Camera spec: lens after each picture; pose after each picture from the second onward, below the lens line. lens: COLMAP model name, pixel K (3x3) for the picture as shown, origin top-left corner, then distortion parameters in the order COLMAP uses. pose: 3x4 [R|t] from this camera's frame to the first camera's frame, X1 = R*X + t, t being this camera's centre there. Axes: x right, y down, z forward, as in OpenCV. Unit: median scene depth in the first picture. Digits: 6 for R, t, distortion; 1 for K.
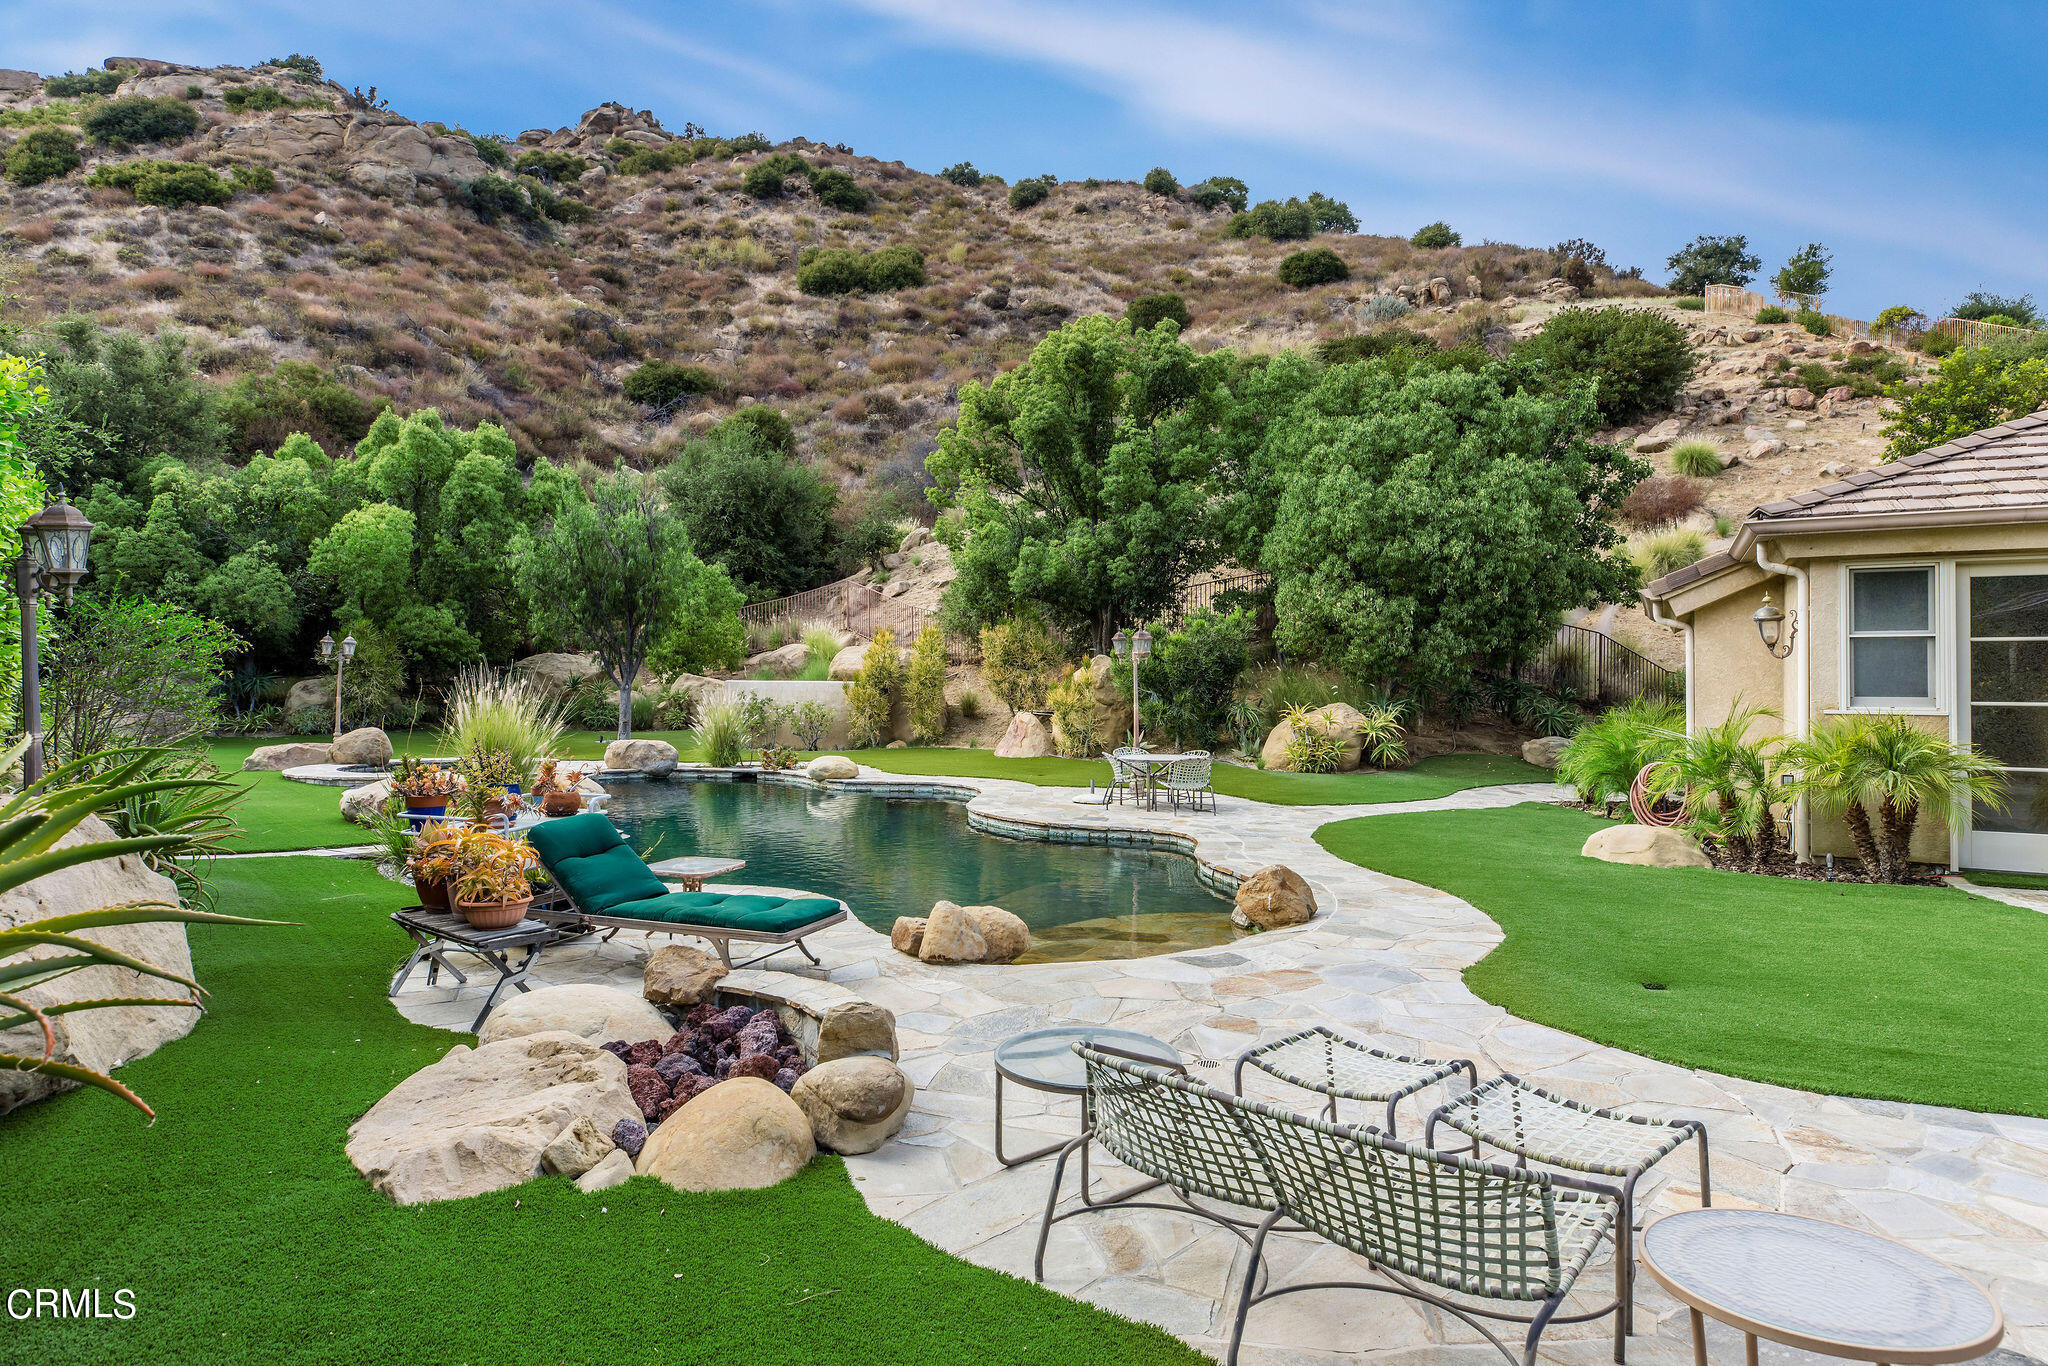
lens RADIAL K [[1144.5, 0, 1026.7], [0, 1144.5, 670.3], [0, 0, 1]] dist [0.011700, -0.004517]
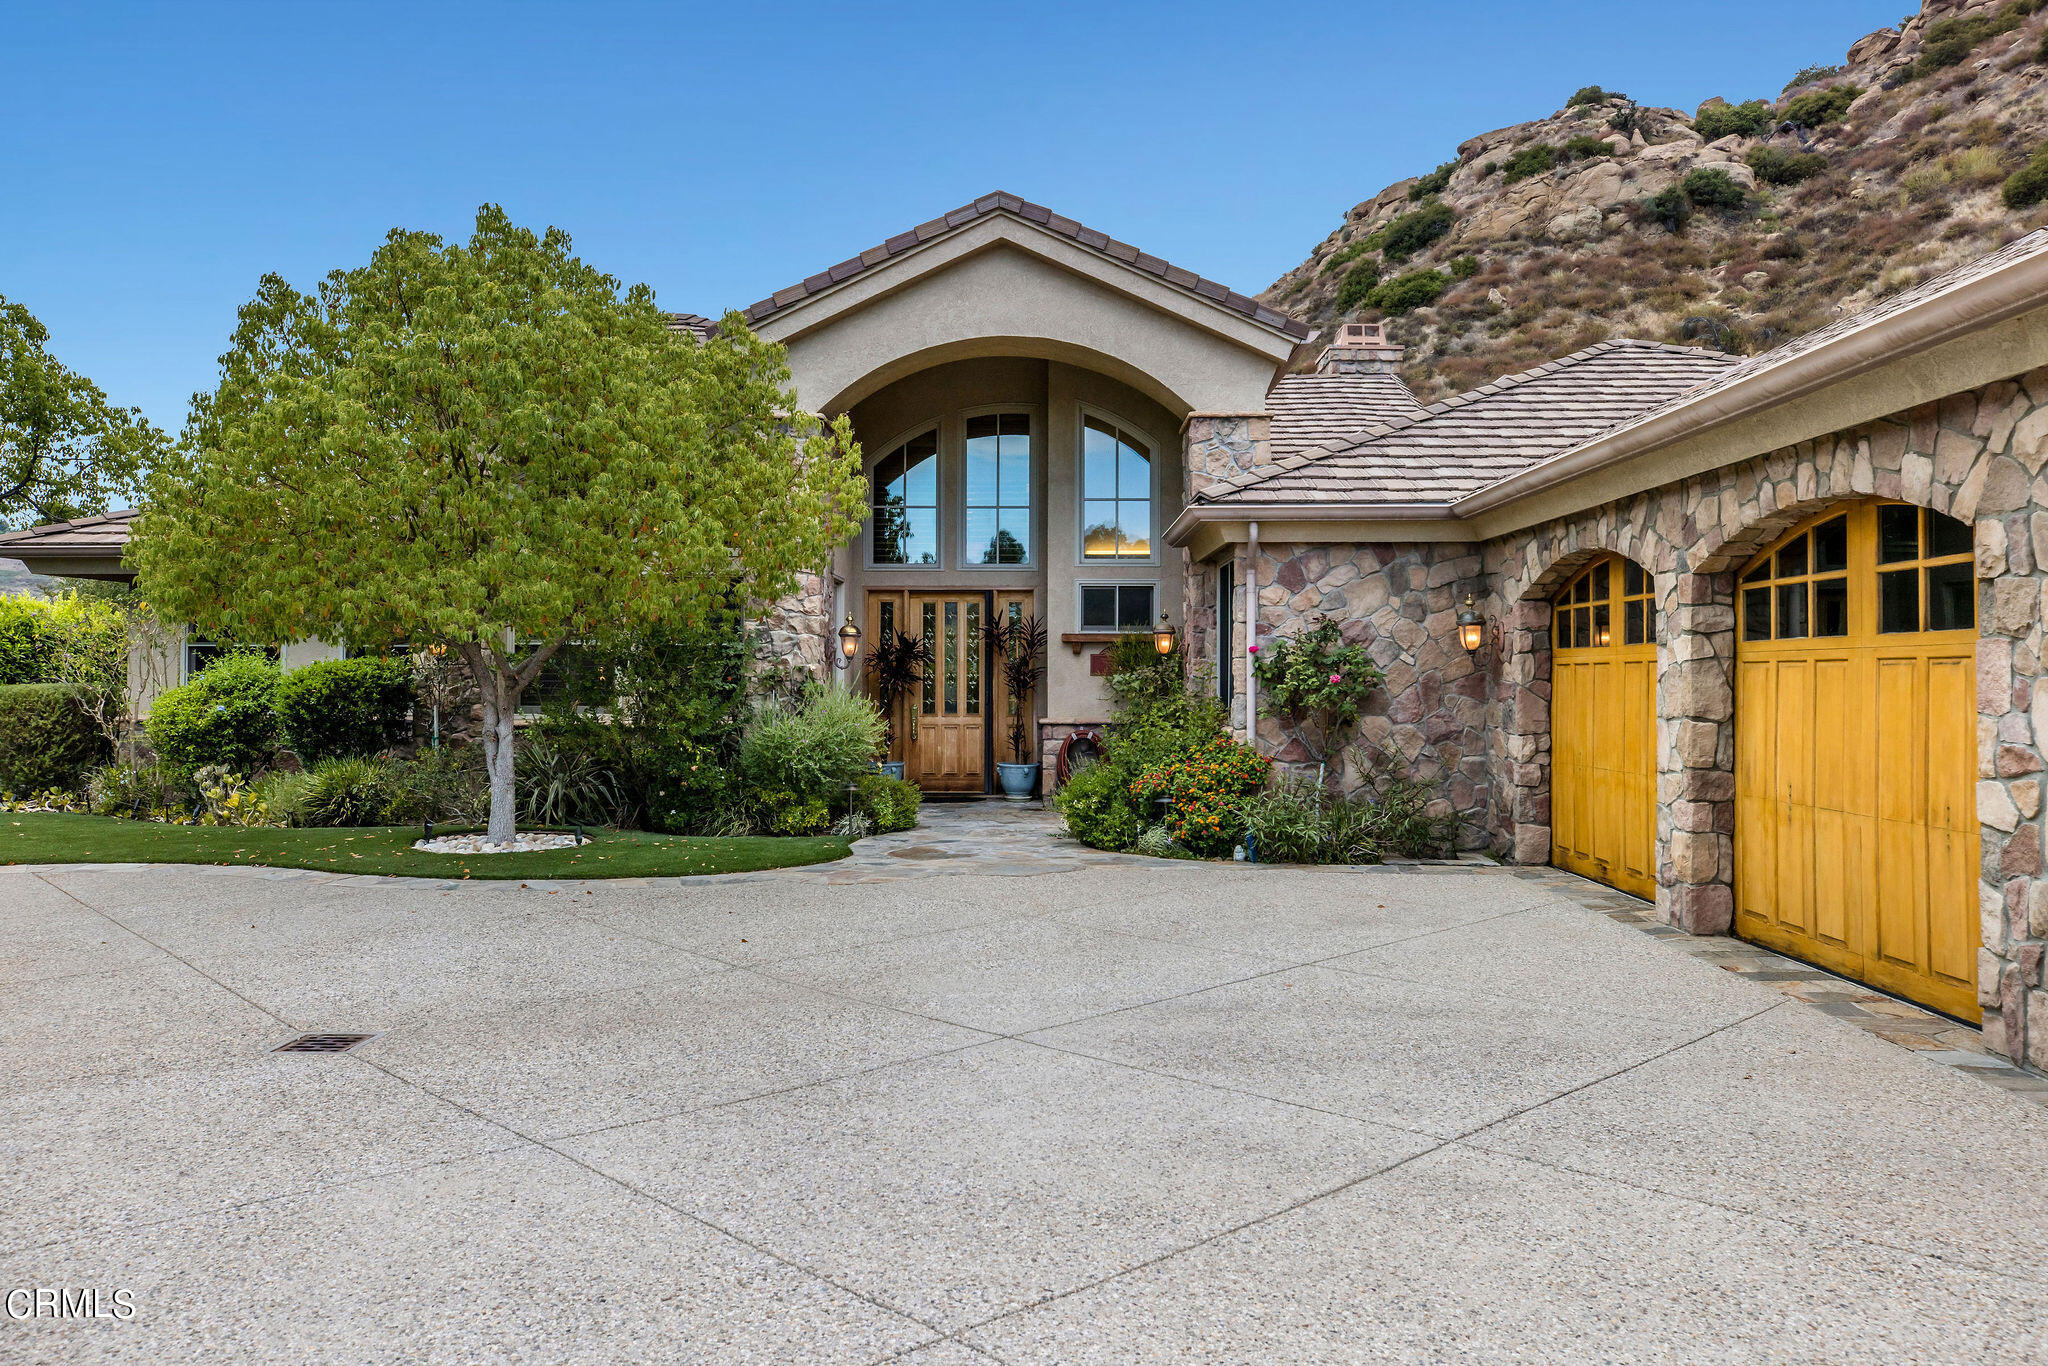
lens RADIAL K [[1512.8, 0, 1002.2], [0, 1512.8, 649.9], [0, 0, 1]] dist [-0.003626, 0.005039]
pose [[0.459390, -0.020787, -0.887991, 0.534656], [0.007775, 0.999782, -0.019382, 0.002020], [0.888201, 0.002000, 0.459451, -0.168163]]
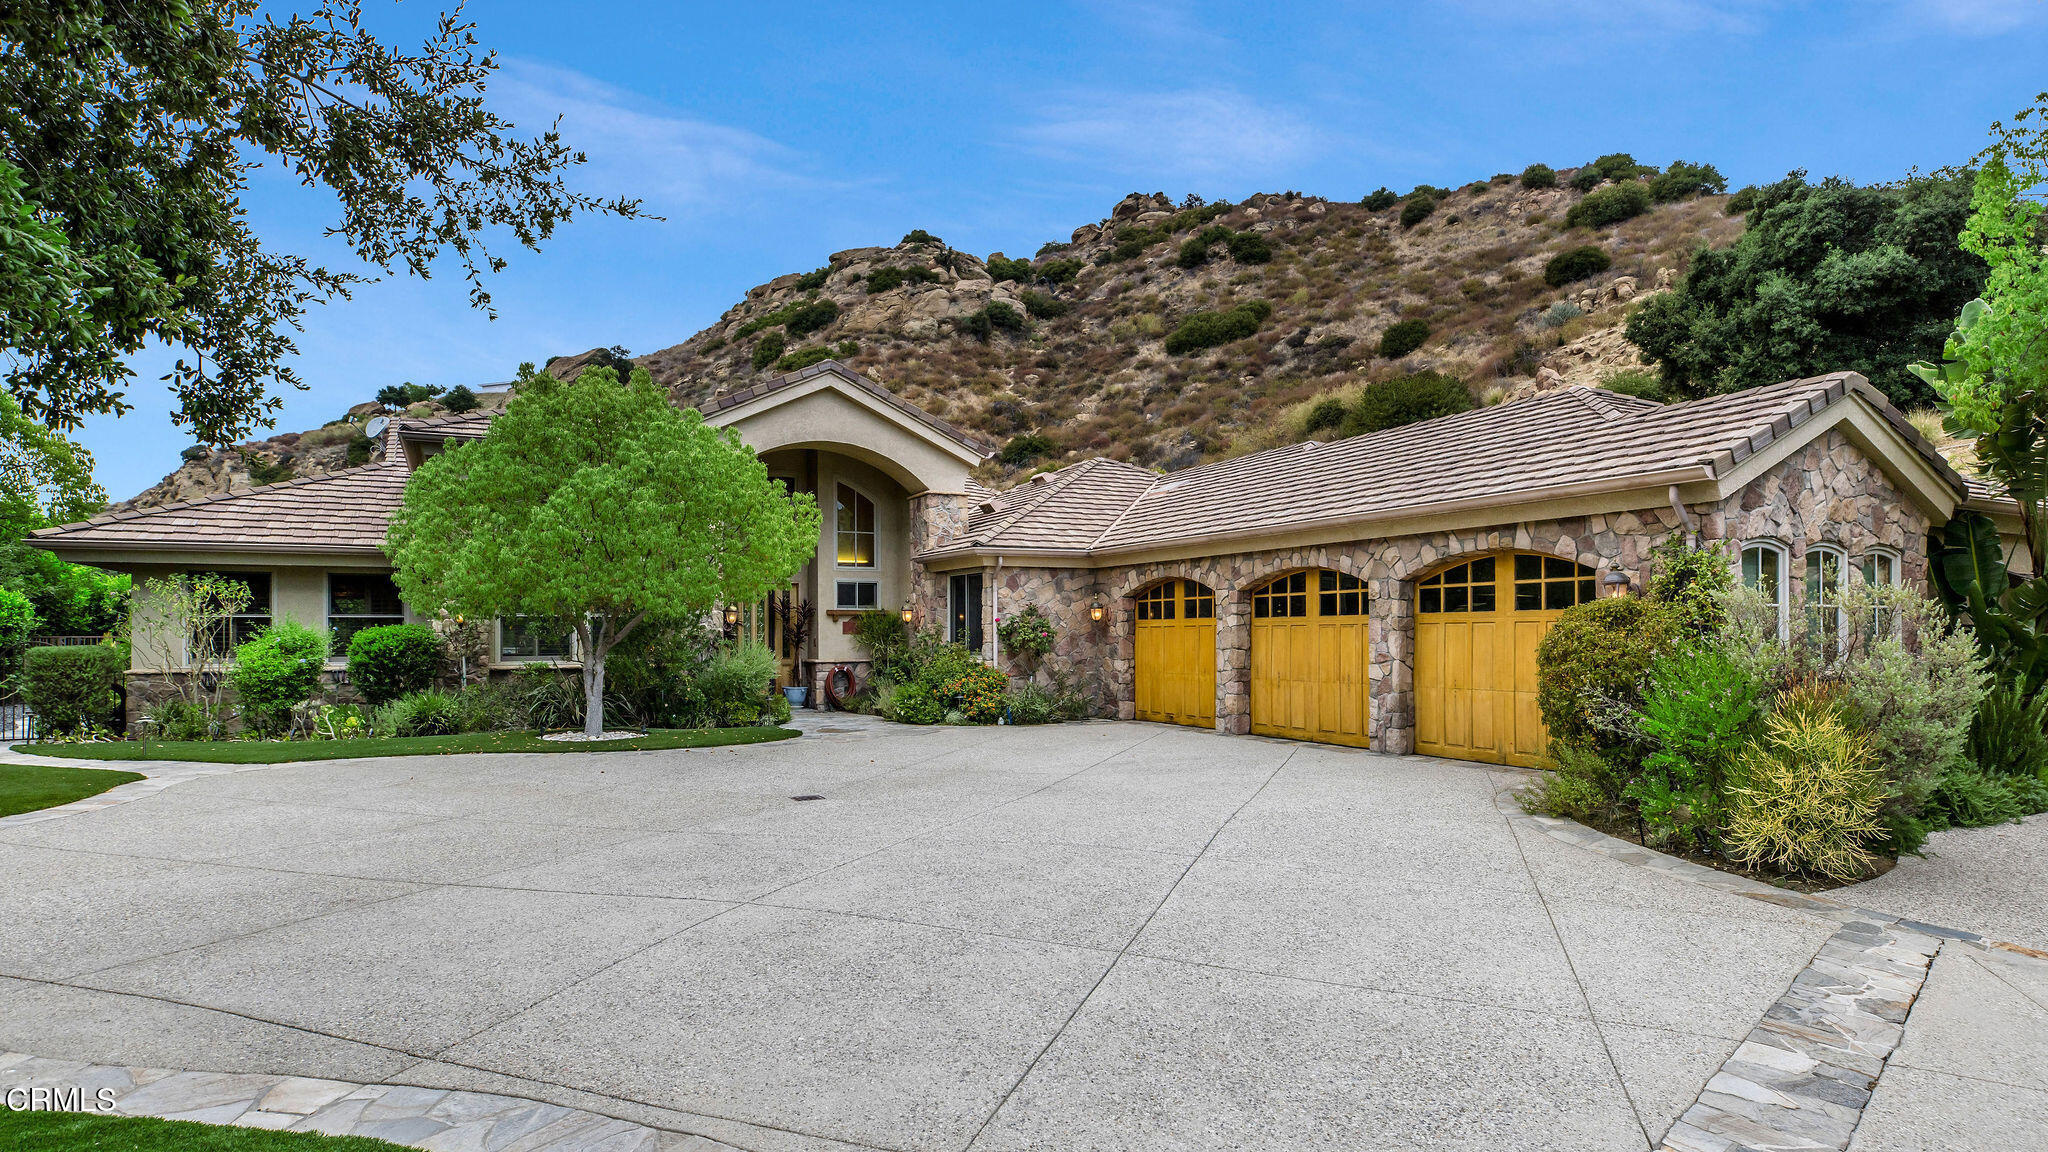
lens RADIAL K [[1144.2, 0, 1049.1], [0, 1144.2, 634.0], [0, 0, 1]] dist [-0.007010, -0.000511]
pose [[0.834580, -0.010484, -0.550788, 0.548512], [0.014278, 0.999895, 0.002603, 0.001451], [0.550702, -0.010037, 0.834641, -0.285636]]
